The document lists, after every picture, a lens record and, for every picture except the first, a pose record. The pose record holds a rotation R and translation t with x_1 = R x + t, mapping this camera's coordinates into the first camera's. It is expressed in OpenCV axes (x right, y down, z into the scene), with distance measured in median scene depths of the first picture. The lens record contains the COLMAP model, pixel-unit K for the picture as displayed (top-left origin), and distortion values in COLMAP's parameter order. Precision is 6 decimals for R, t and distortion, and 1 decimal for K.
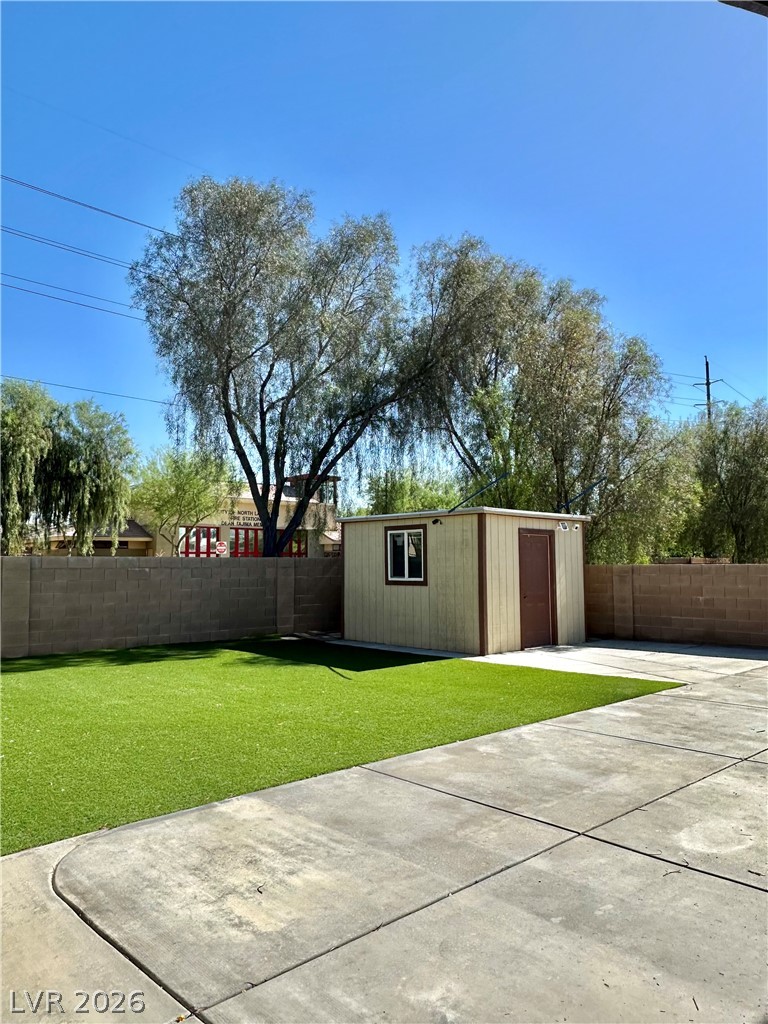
lens RADIAL K [[718.0, 0, 382.4], [0, 718.0, 513.9], [0, 0, 1]] dist [-0.002946, 0.000585]
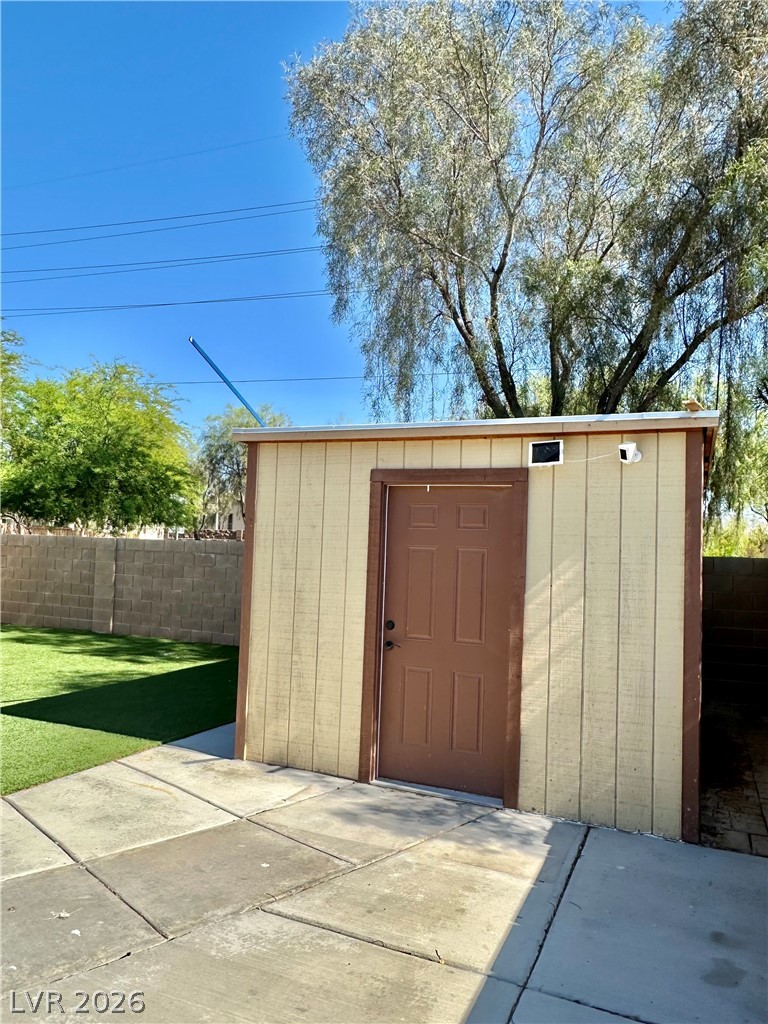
lens RADIAL K [[718.0, 0, 375.0], [0, 718.0, 513.2], [0, 0, 1]] dist [-0.002946, 0.000585]
pose [[0.387059, -0.034236, -0.921419, 0.533226], [0.025957, 0.999319, -0.026227, 0.052225], [0.921689, -0.013765, 0.387684, 0.815899]]
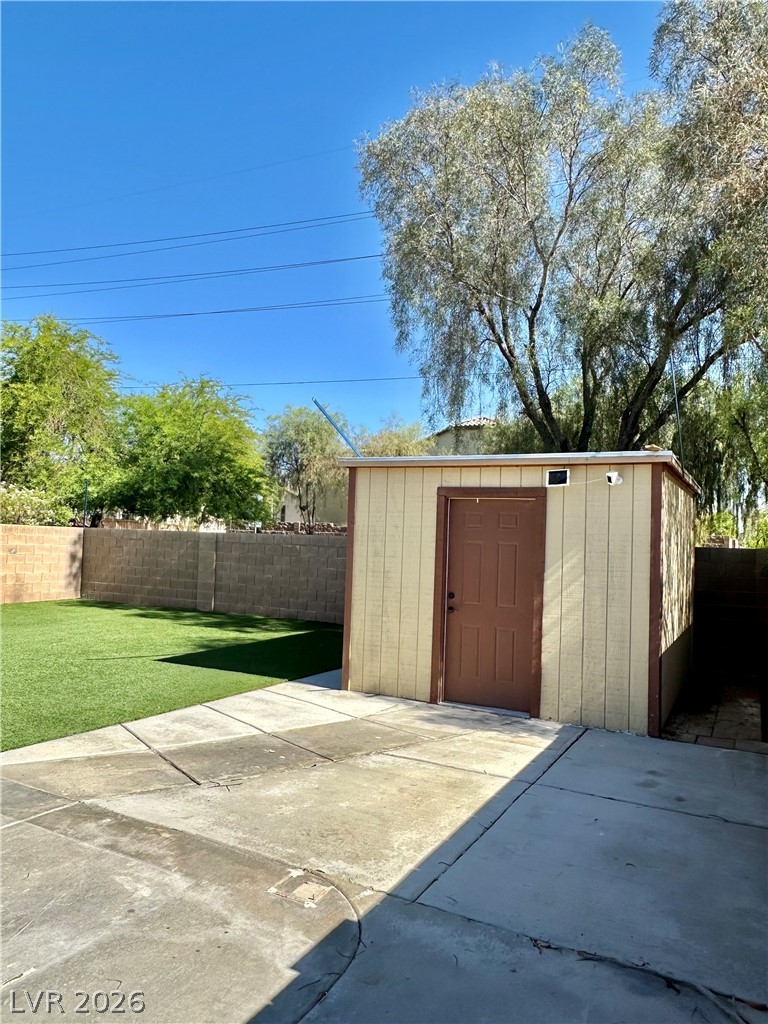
lens RADIAL K [[718.0, 0, 375.6], [0, 718.0, 507.7], [0, 0, 1]] dist [-0.002946, 0.000585]
pose [[0.326401, -0.030598, -0.944736, 0.681726], [0.029058, 0.999328, -0.022326, 0.045439], [0.944785, -0.020165, 0.327071, 0.738845]]
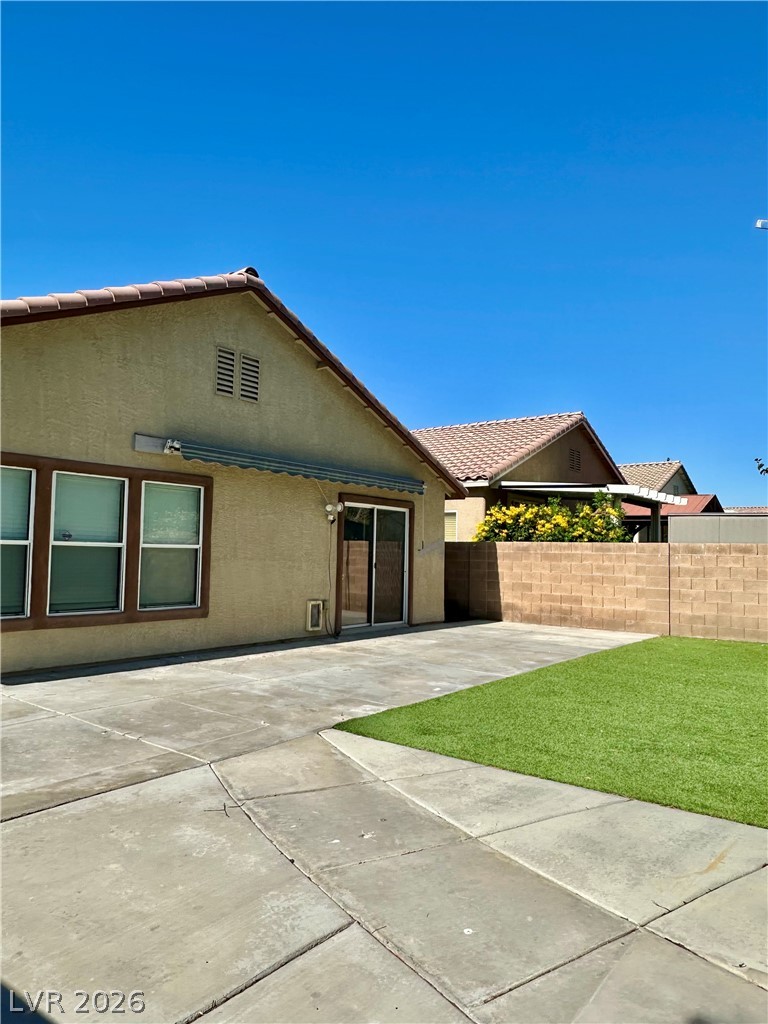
lens RADIAL K [[718.0, 0, 378.0], [0, 718.0, 515.9], [0, 0, 1]] dist [-0.002946, 0.000585]
pose [[-0.984808, -0.023084, -0.172106, 0.329583], [-0.002125, 0.992653, -0.120979, 0.083266], [0.173634, -0.118775, -0.977621, 1.086839]]
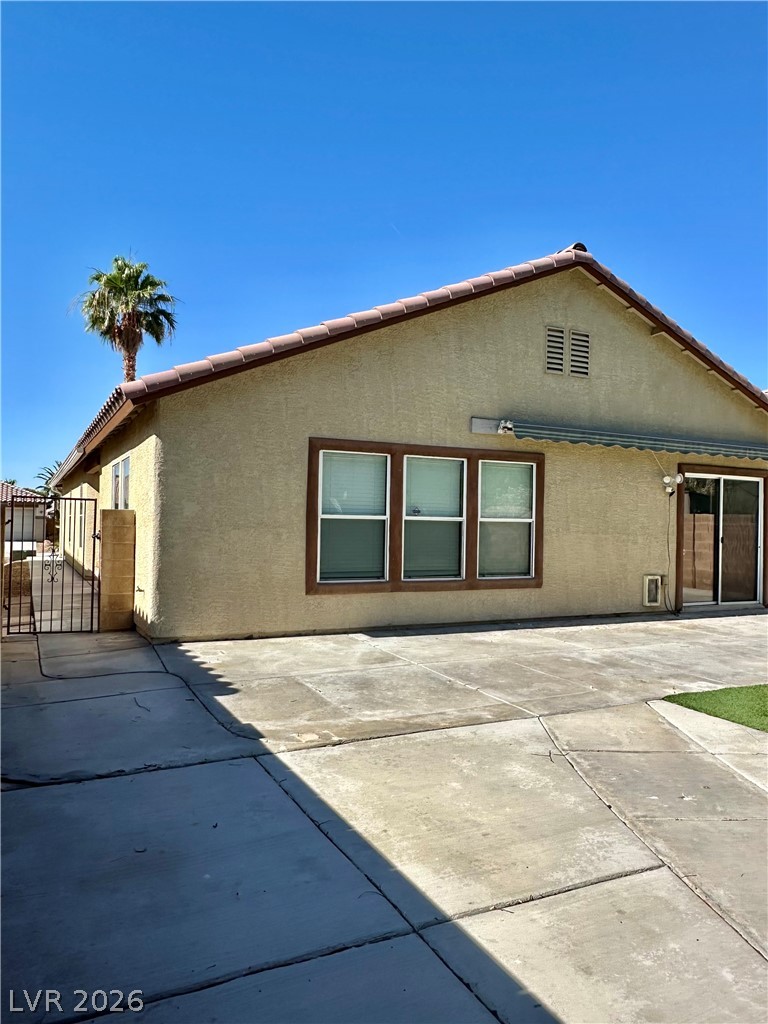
lens RADIAL K [[718.0, 0, 378.2], [0, 718.0, 515.4], [0, 0, 1]] dist [-0.002946, 0.000585]
pose [[-0.957673, -0.008278, 0.287740, 0.320050], [-0.032384, 0.996339, -0.079116, 0.086820], [-0.286032, -0.085085, -0.954435, 1.116093]]
